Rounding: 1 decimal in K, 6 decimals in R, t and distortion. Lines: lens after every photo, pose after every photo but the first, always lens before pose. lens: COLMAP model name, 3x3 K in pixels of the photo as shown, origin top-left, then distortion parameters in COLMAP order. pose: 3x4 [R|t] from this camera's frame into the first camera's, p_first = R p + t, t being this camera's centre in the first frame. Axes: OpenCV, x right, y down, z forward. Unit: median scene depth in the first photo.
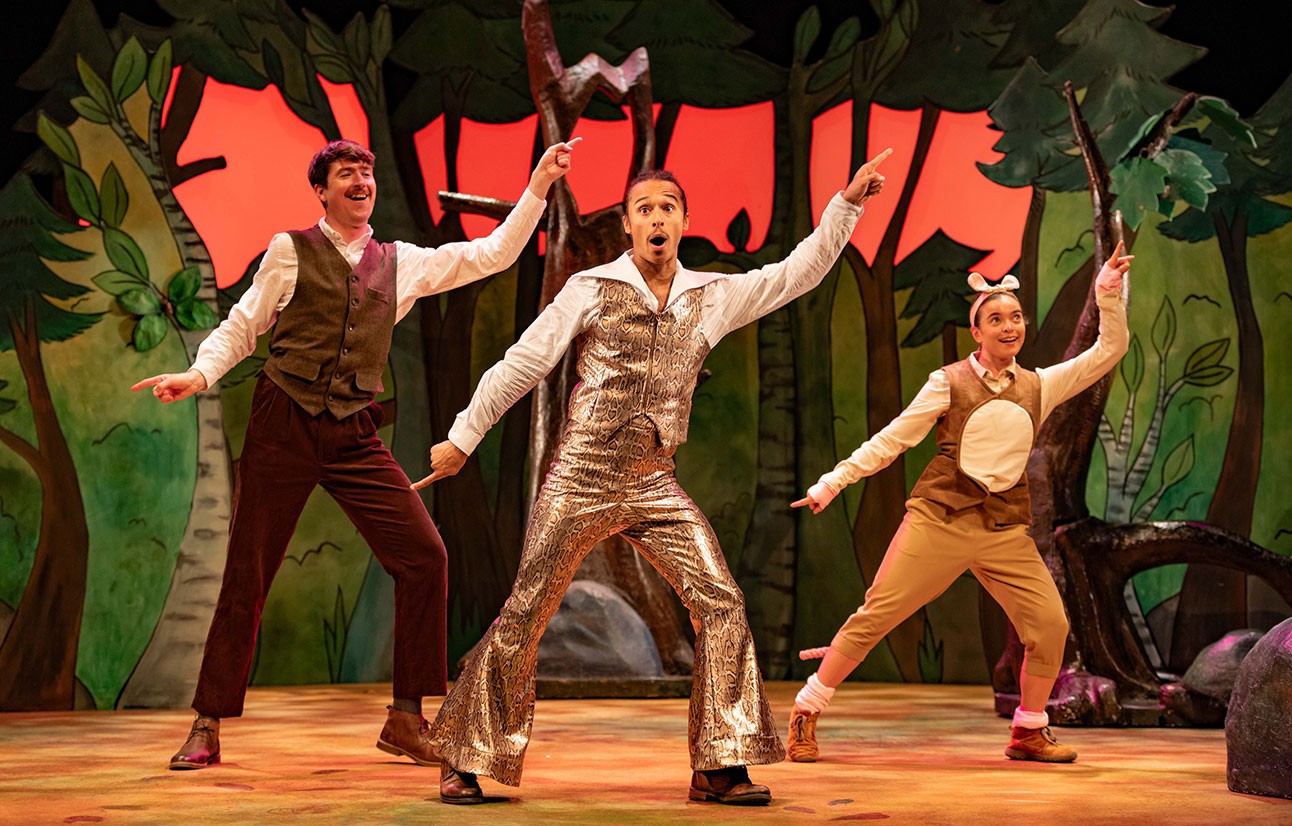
lens RADIAL K [[2903.1, 0, 588.3], [0, 2903.1, 391.6], [0, 0, 1]] dist [0.018081, 0.000000]
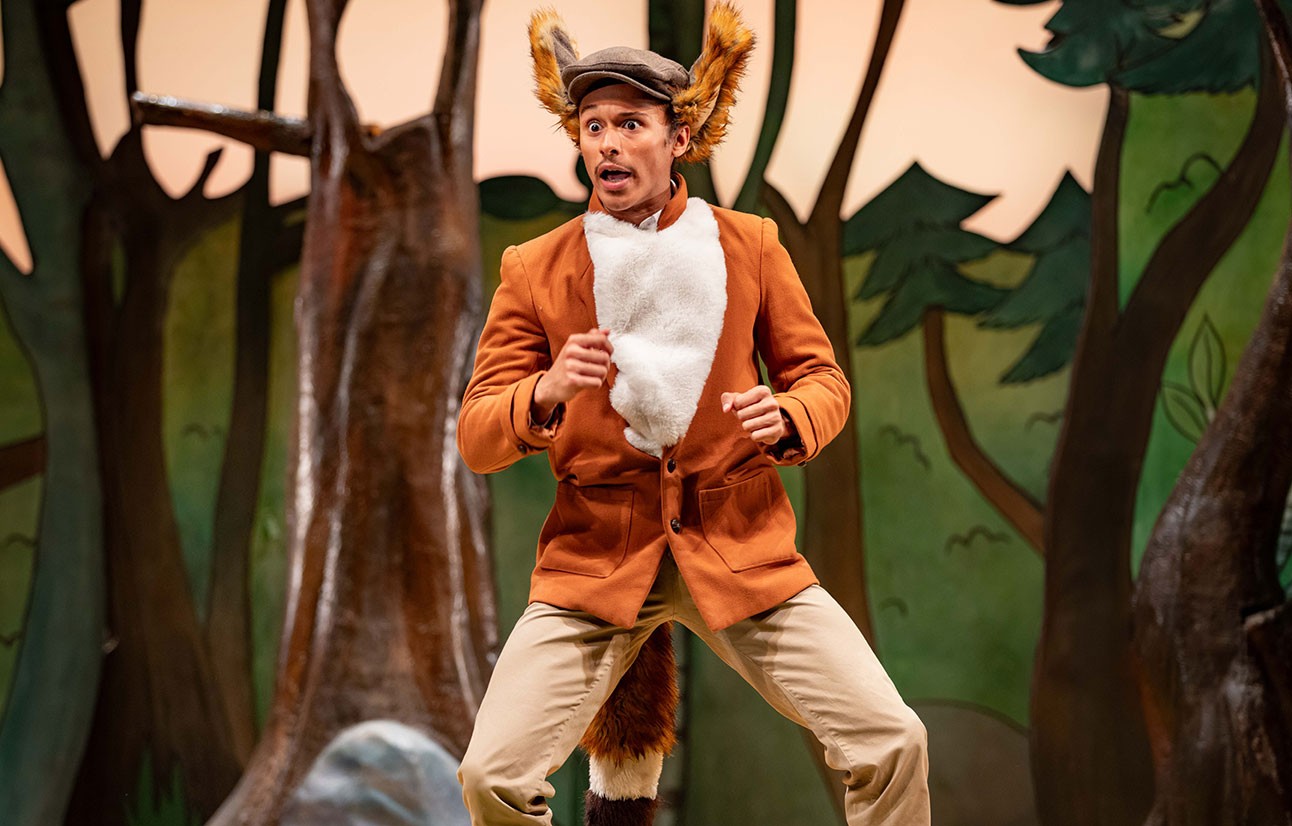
lens RADIAL K [[4394.1, 0, 643.0], [0, 4394.1, 403.0], [0, 0, 1]] dist [-0.062205, 0.000000]
pose [[0.990105, -0.004723, 0.140251, -0.081452], [0.006613, 0.999893, -0.013014, 0.010243], [-0.140175, 0.013812, 0.990030, 0.068200]]
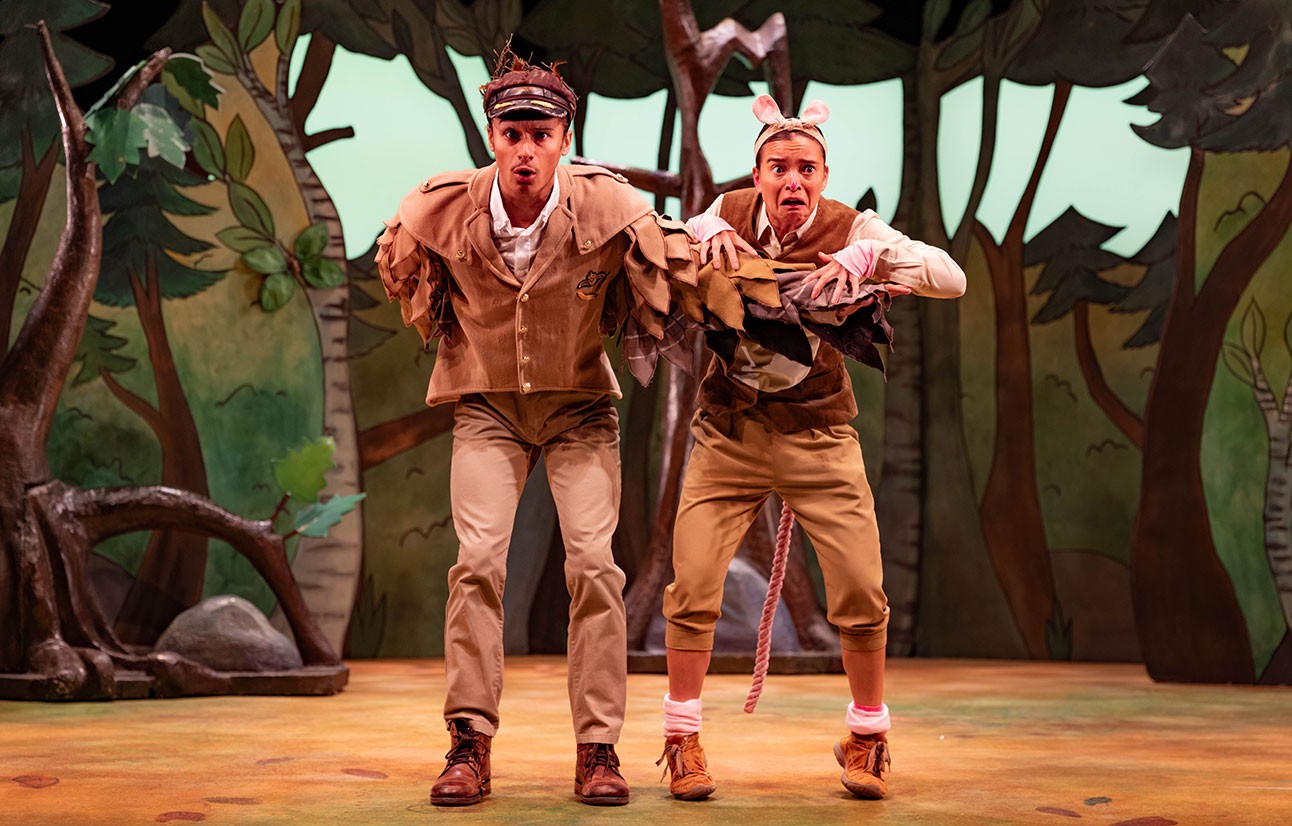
lens RADIAL K [[2368.3, 0, 647.1], [0, 2368.3, 434.0], [0, 0, 1]] dist [-0.015325, 0.000000]
pose [[0.999964, 0.008189, 0.002377, -0.028866], [-0.008198, 0.999960, 0.003708, 0.023135], [-0.002346, -0.003727, 0.999990, 0.212179]]
